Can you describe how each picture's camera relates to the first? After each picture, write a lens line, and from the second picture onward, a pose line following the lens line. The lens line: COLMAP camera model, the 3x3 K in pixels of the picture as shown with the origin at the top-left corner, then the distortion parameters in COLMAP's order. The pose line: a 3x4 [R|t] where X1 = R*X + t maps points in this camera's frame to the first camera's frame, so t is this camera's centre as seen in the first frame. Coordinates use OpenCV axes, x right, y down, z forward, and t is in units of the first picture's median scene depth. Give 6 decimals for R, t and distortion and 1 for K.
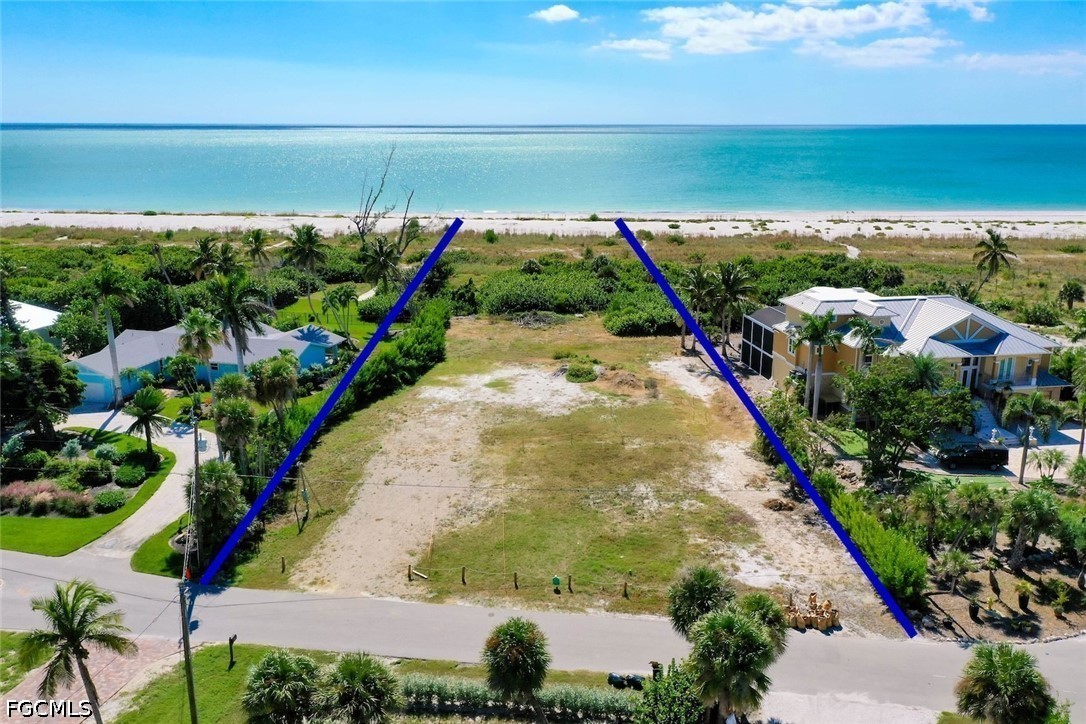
lens RADIAL K [[896.4, 0, 545.6], [0, 896.4, 360.8], [0, 0, 1]] dist [0.003101, 0.004241]
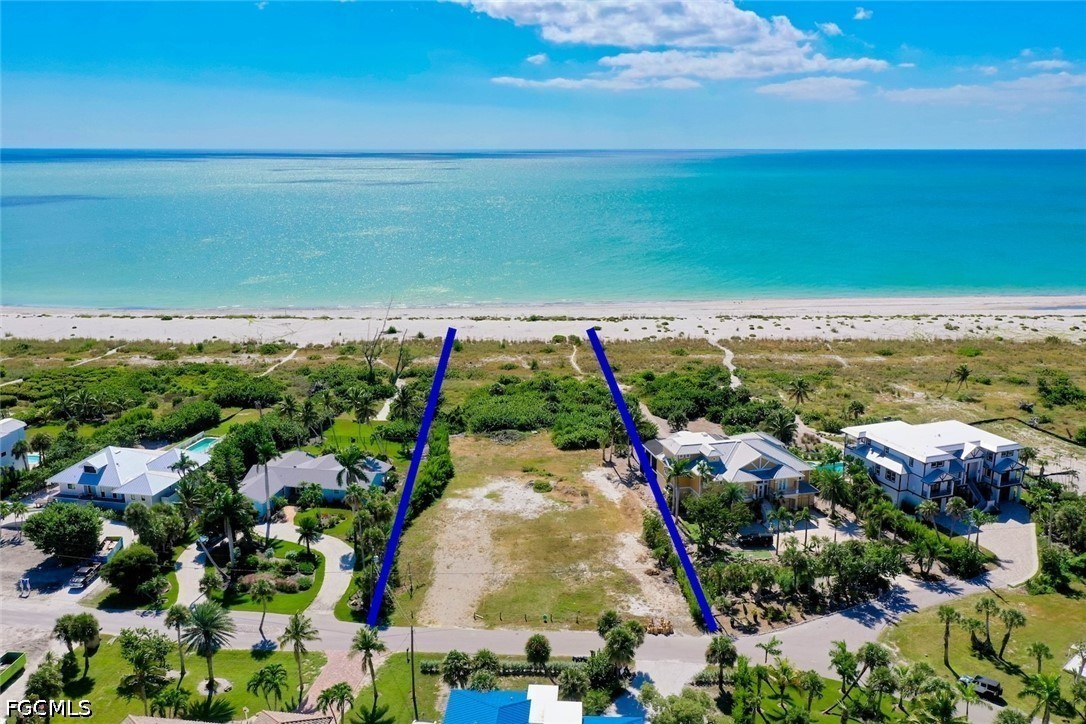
lens RADIAL K [[896.4, 0, 541.9], [0, 896.4, 361.7], [0, 0, 1]] dist [0.003101, 0.004241]
pose [[0.996821, -0.020211, 0.077070, -0.095686], [0.022045, 0.999492, -0.023027, -0.203425], [-0.076565, 0.024653, 0.996760, -0.742493]]
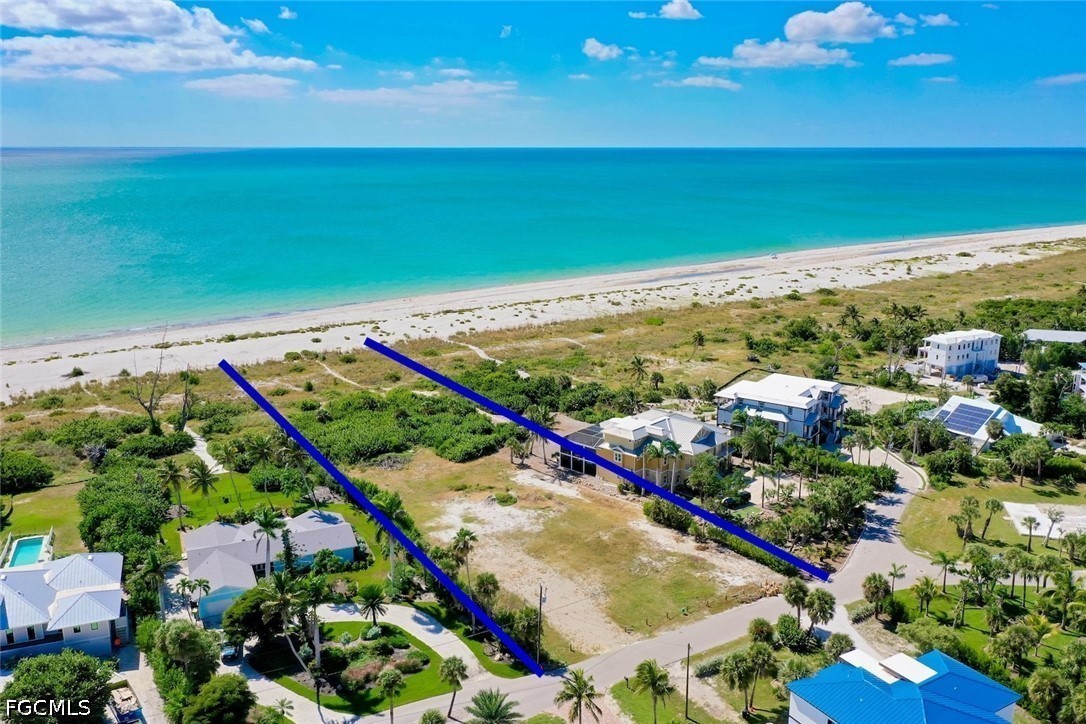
lens RADIAL K [[896.4, 0, 543.6], [0, 896.4, 372.7], [0, 0, 1]] dist [0.003101, 0.004241]
pose [[0.780691, -0.154436, 0.605534, -0.957524], [0.160333, 0.986047, 0.044772, -0.306342], [-0.603999, 0.062134, 0.794559, -0.359579]]
